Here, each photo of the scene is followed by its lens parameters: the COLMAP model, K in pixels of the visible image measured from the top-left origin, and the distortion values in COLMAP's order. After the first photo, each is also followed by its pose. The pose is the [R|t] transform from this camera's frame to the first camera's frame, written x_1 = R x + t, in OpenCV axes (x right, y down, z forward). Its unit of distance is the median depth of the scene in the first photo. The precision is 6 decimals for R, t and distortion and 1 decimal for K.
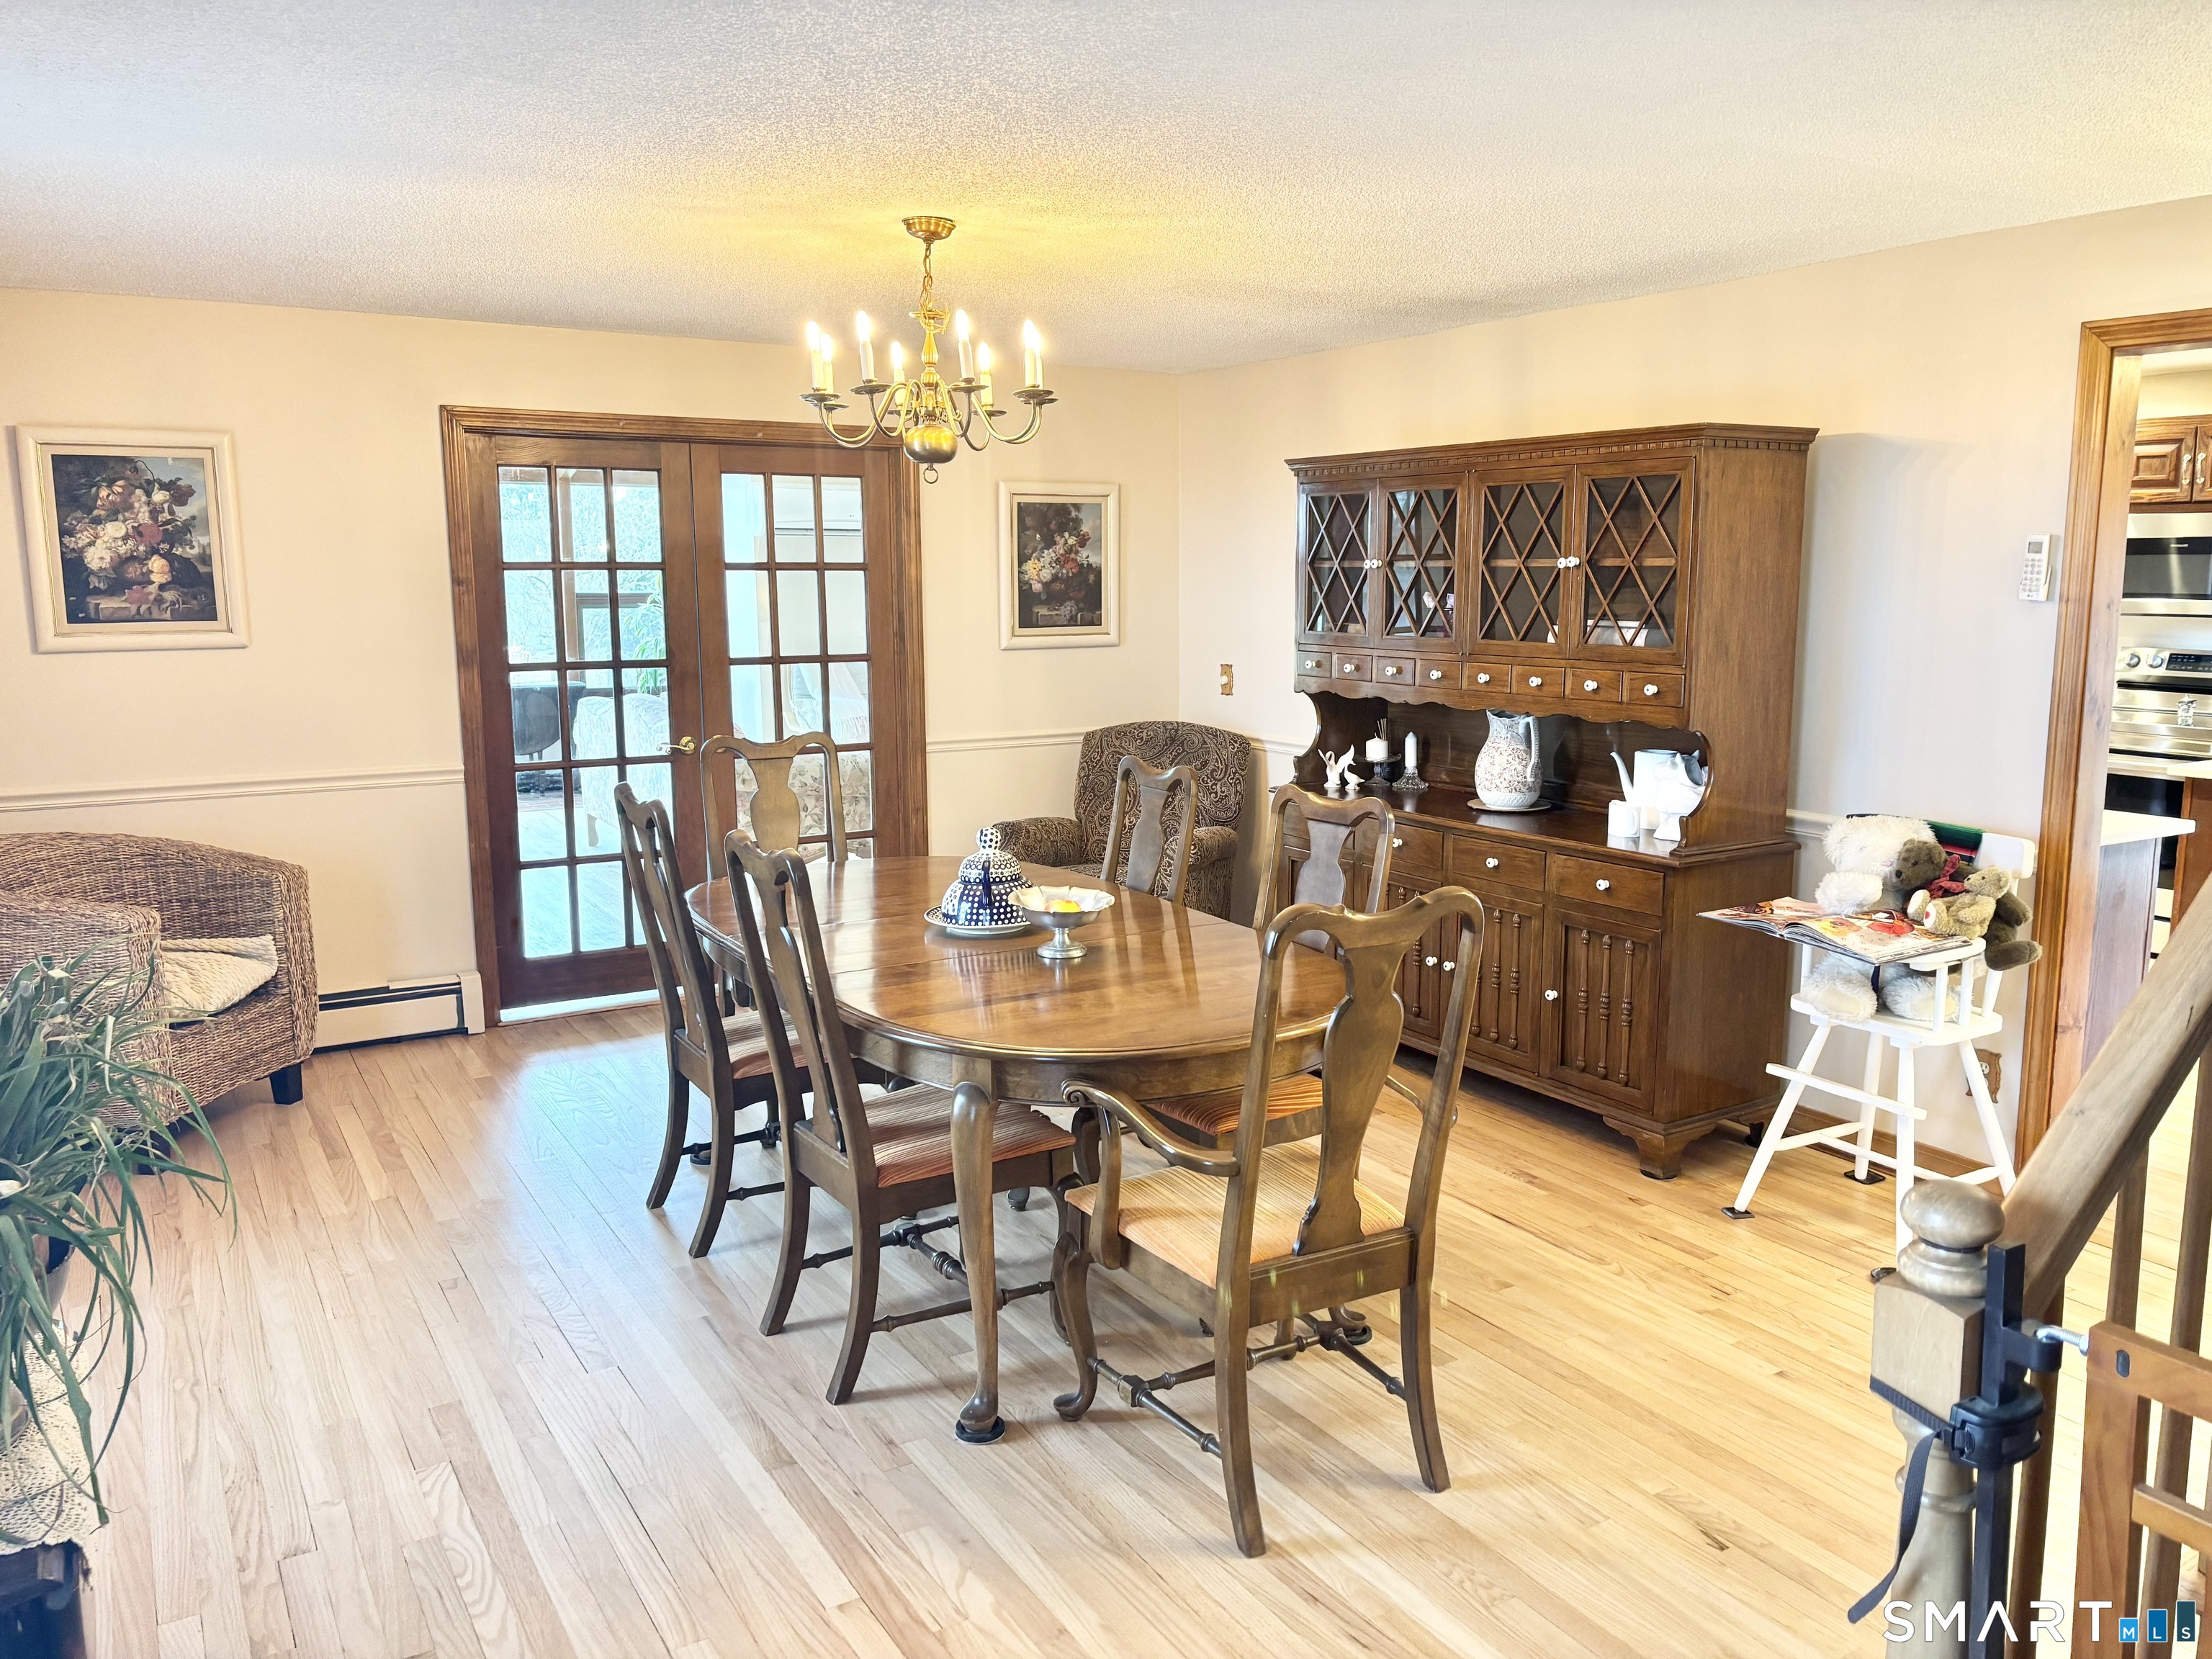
lens RADIAL K [[1663.6, 0, 1111.4], [0, 1663.6, 823.8], [0, 0, 1]] dist [0.056083, -0.066783]
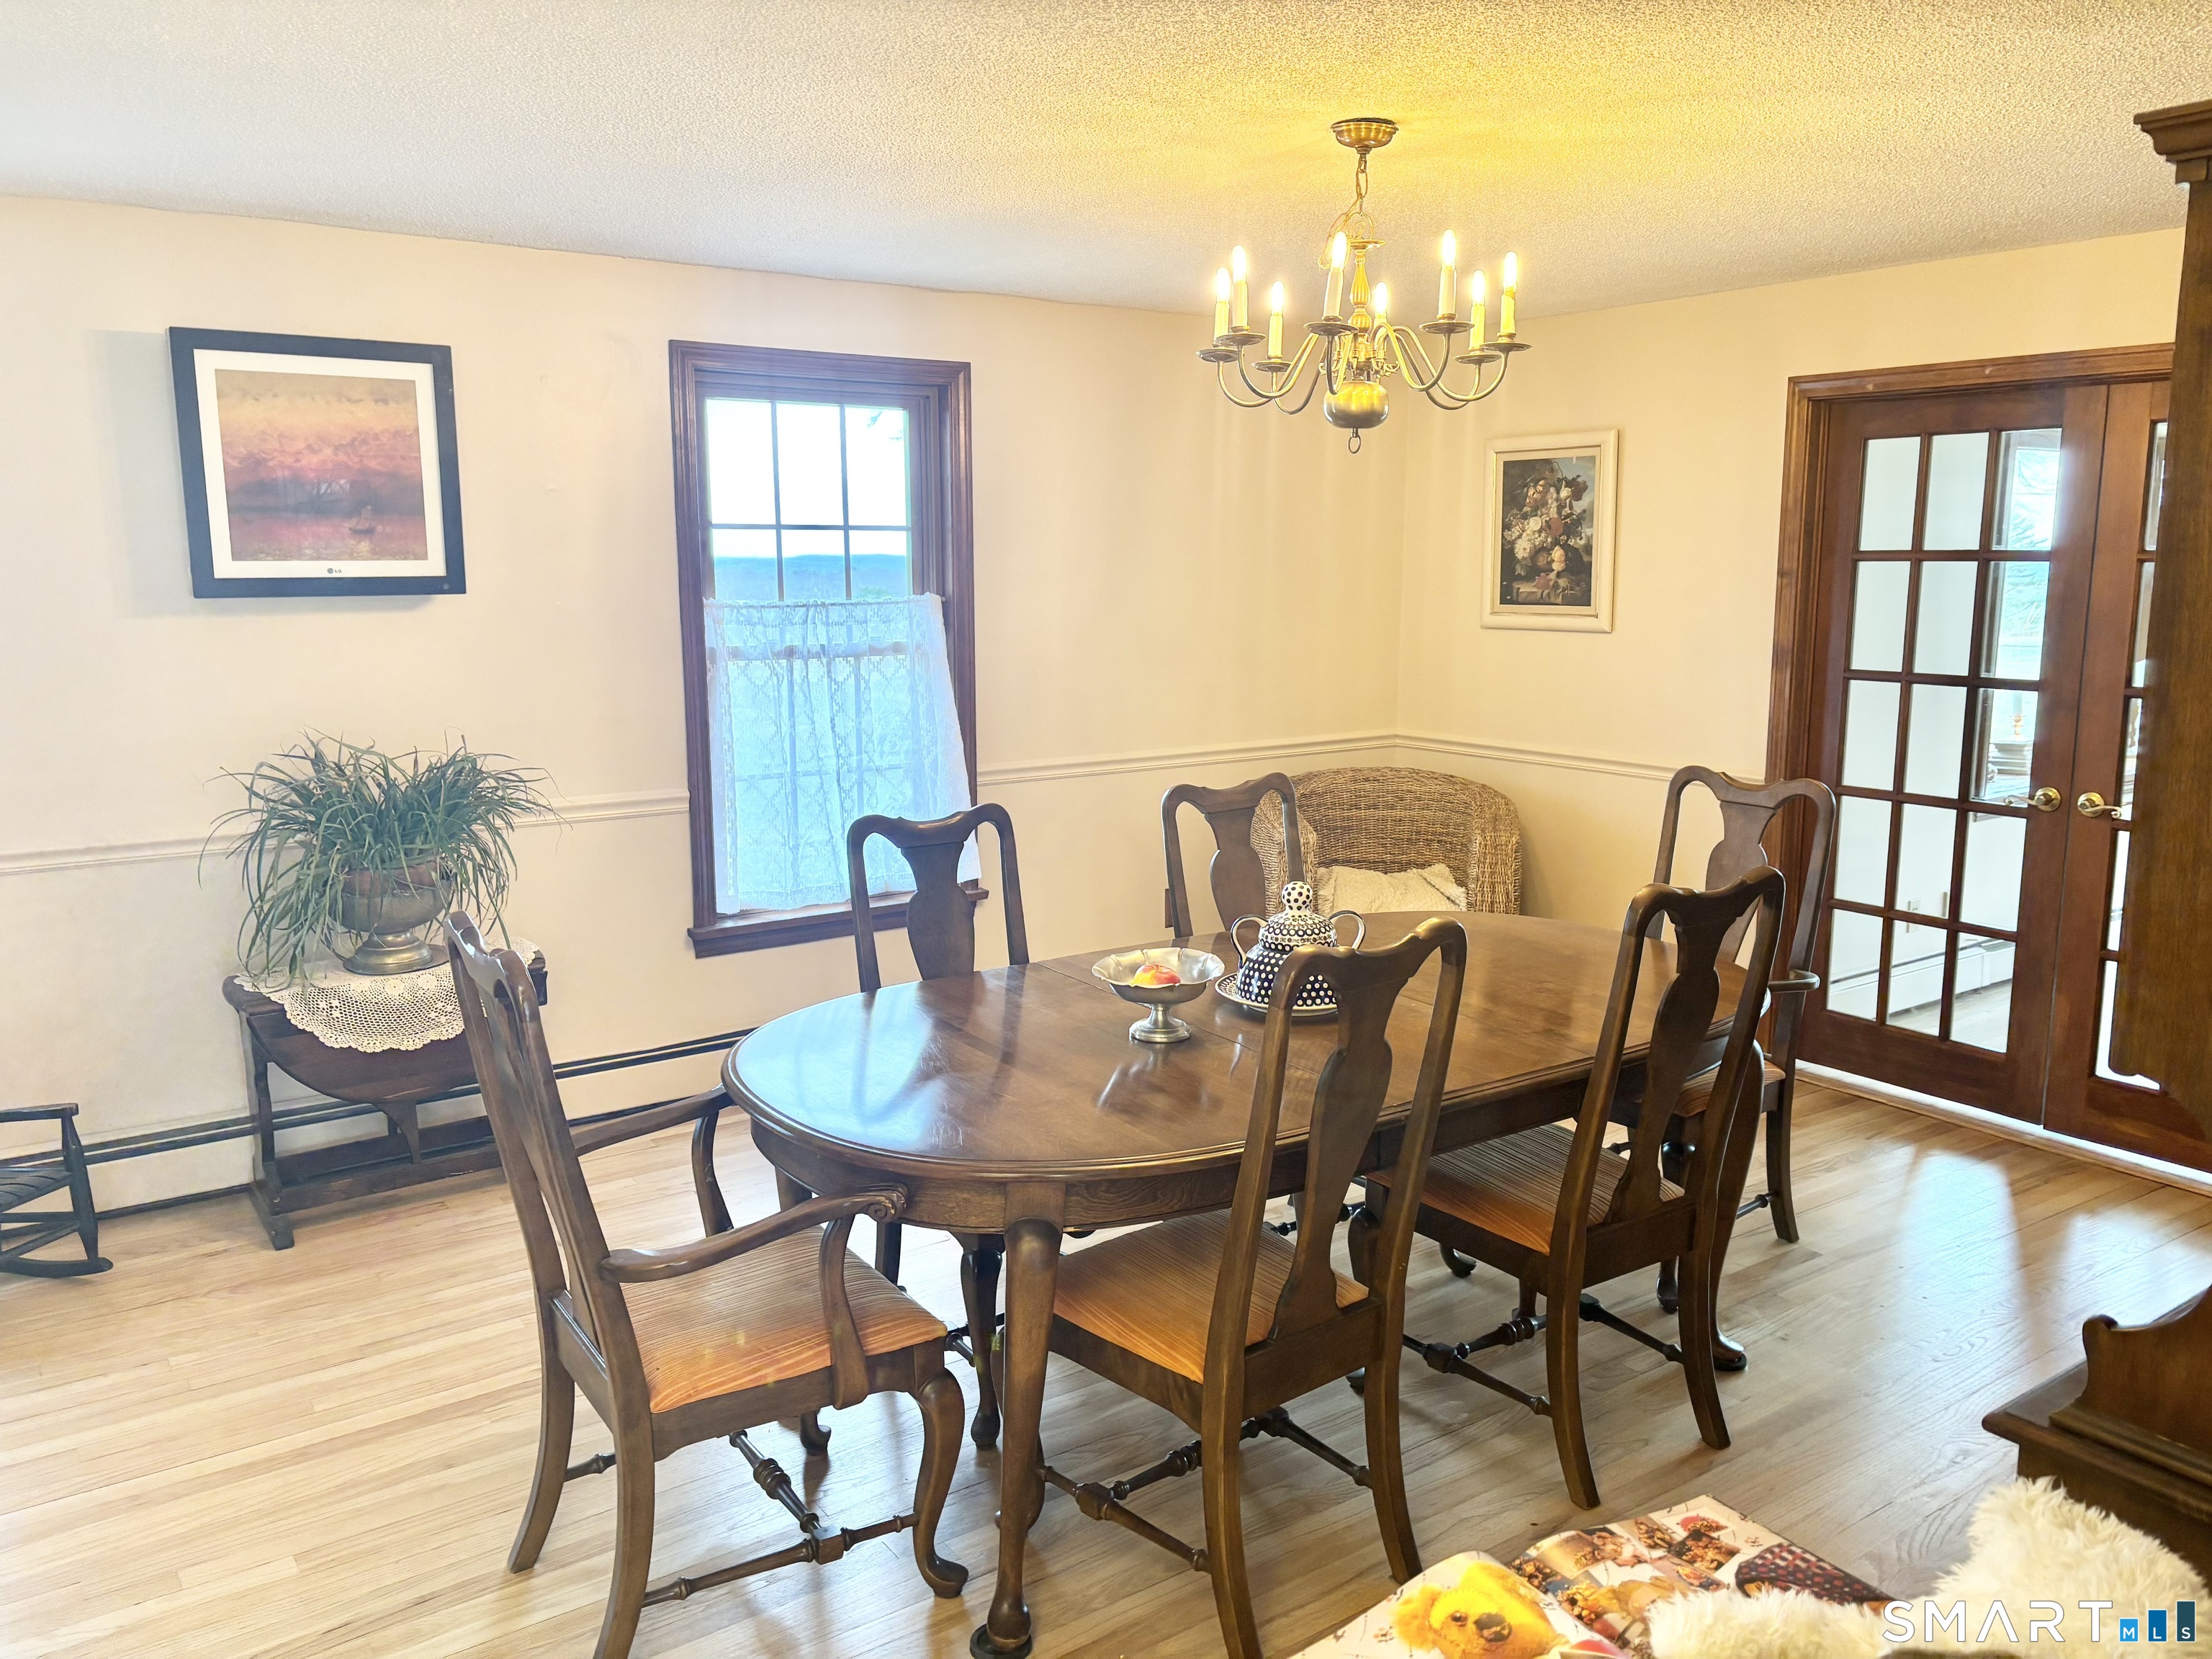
lens RADIAL K [[1663.6, 0, 1114.4], [0, 1663.6, 827.0], [0, 0, 1]] dist [0.056083, -0.066783]
pose [[0.067889, 0.161274, -0.984572, 0.536374], [-0.161783, 0.975567, 0.148644, -0.094687], [0.984488, 0.149196, 0.092321, 0.633962]]
